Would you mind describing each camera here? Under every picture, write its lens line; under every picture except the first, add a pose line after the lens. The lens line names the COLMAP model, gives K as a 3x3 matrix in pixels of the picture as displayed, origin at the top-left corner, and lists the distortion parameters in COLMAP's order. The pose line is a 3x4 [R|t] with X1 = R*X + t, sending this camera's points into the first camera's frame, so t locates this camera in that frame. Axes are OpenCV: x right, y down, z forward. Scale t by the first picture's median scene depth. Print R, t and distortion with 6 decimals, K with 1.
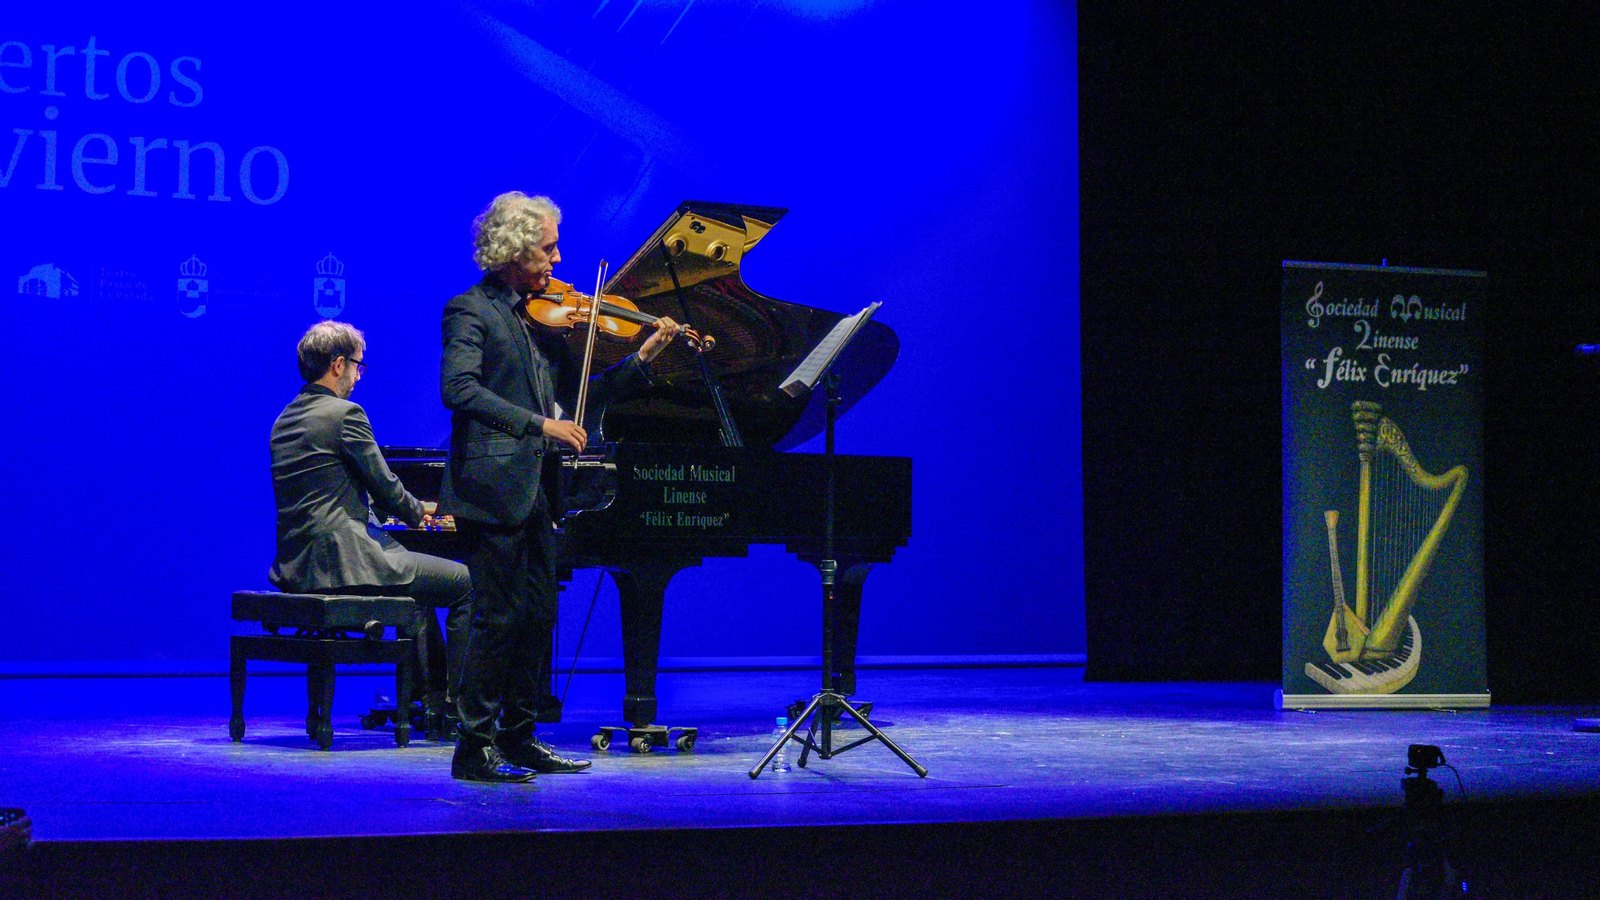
lens RADIAL K [[5559.7, 0, 800.0], [0, 5559.7, 450.0], [0, 0, 1]] dist [1.514315, -0.033442]
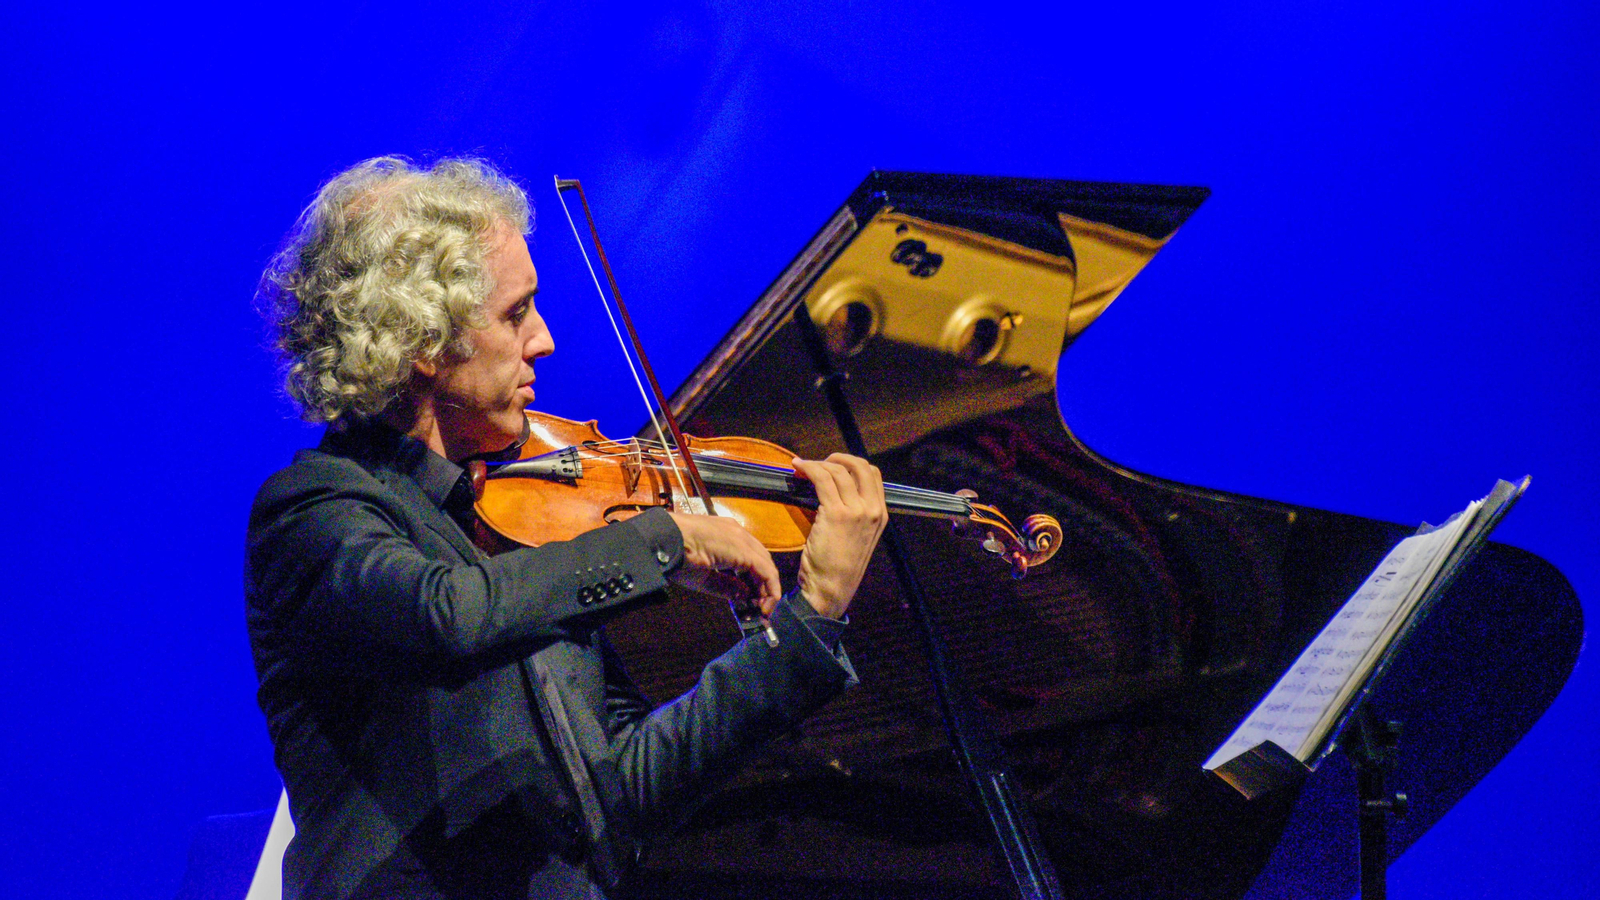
lens RADIAL K [[5559.7, 0, 800.0], [0, 5559.7, 450.0], [0, 0, 1]] dist [1.514315, -0.033442]
pose [[0.996333, -0.023858, -0.082163, 0.000340], [0.023298, 0.999698, -0.007767, -0.026959], [0.082324, 0.005824, 0.996589, 0.688943]]
